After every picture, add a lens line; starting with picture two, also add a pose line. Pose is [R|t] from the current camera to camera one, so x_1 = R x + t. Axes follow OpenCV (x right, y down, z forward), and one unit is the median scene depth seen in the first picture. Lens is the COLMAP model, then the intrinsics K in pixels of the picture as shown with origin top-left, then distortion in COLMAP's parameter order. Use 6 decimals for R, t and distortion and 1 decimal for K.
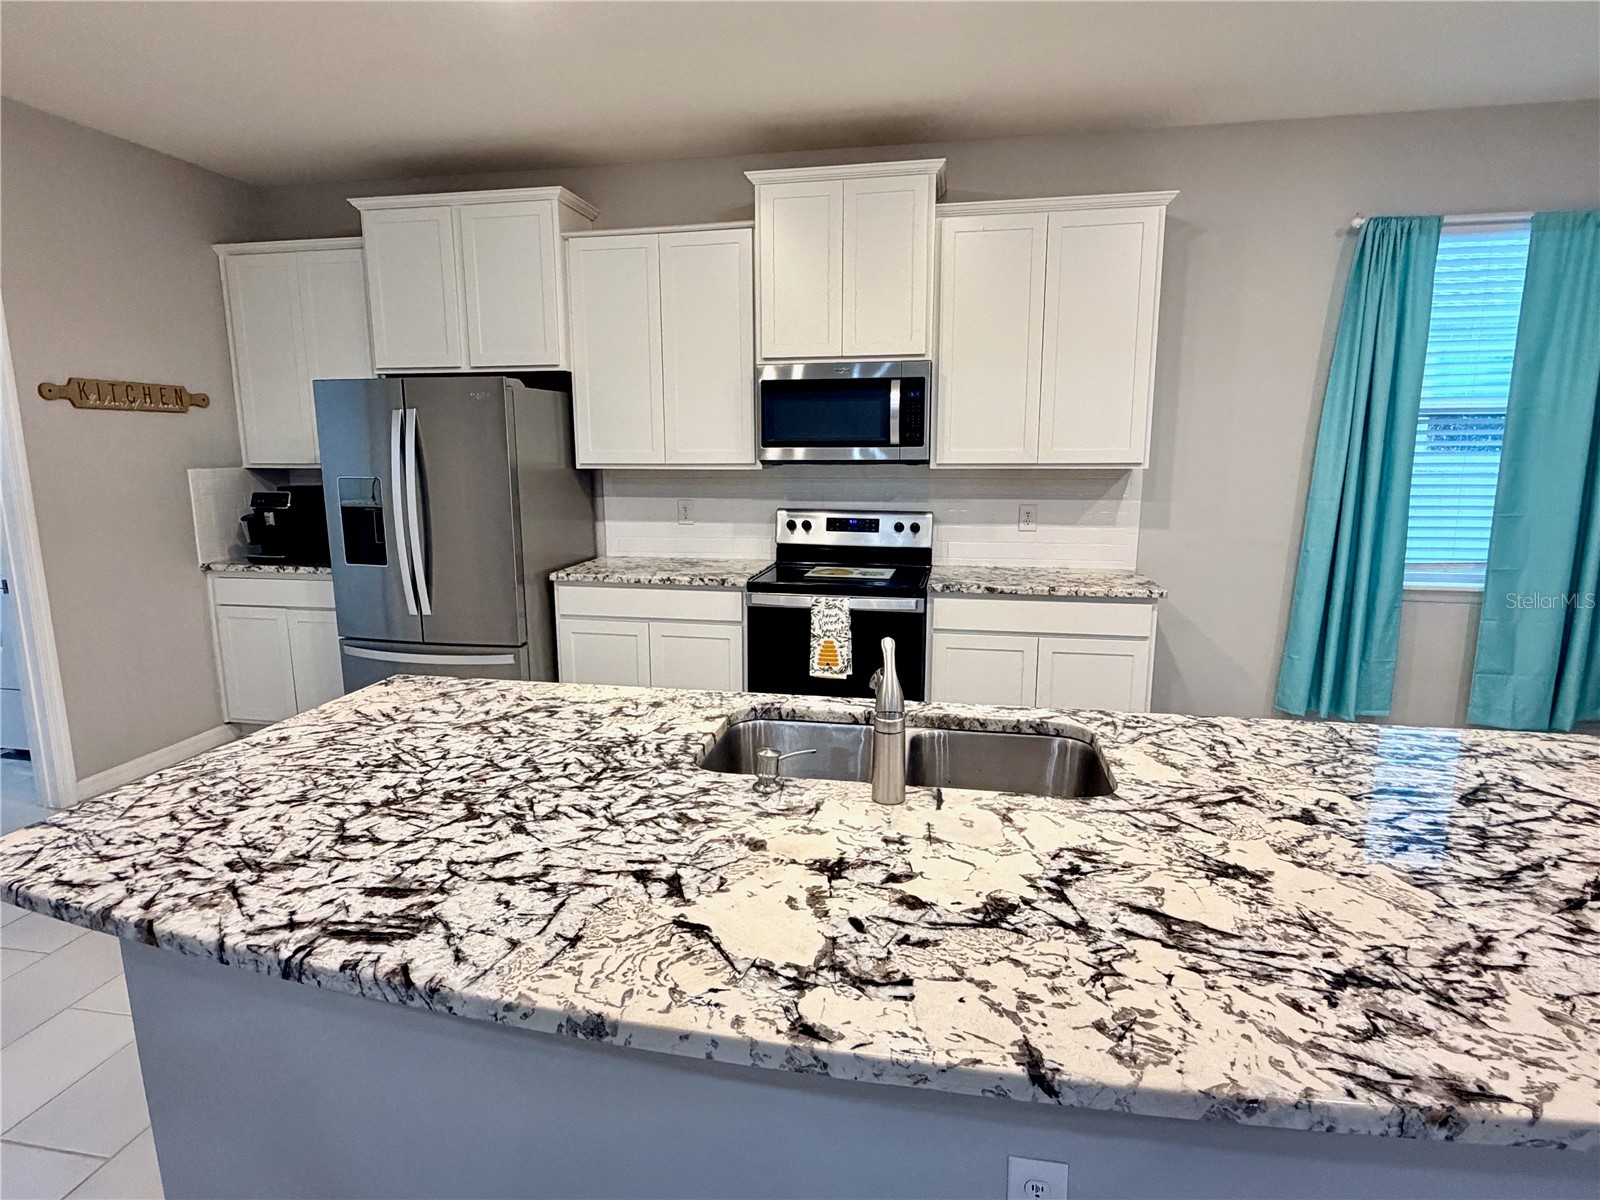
lens RADIAL K [[877.2, 0, 798.6], [0, 877.2, 609.5], [0, 0, 1]] dist [0.000625, 0.000853]
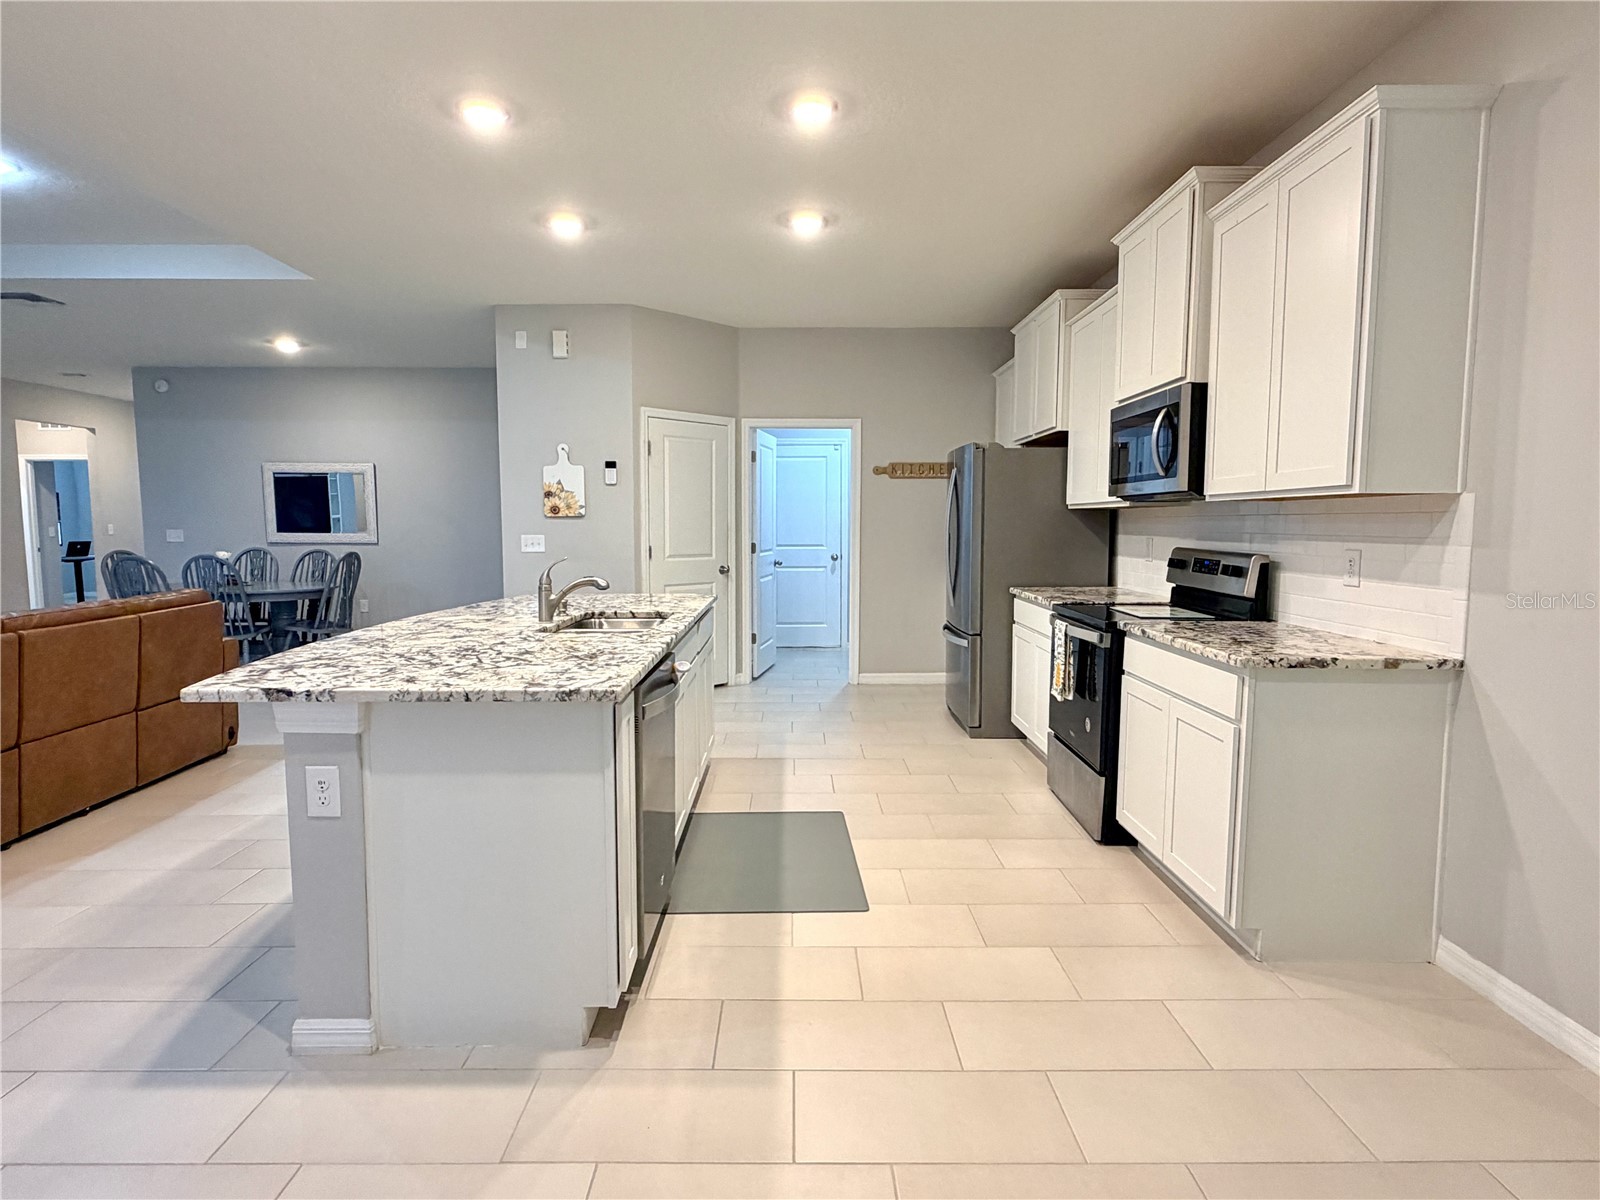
lens RADIAL K [[877.2, 0, 797.6], [0, 877.2, 605.4], [0, 0, 1]] dist [0.000625, 0.000853]
pose [[0.189419, 0.095236, -0.977267, 0.900987], [-0.176607, 0.982358, 0.061501, -0.039156], [0.965883, 0.160943, 0.202897, 0.427451]]
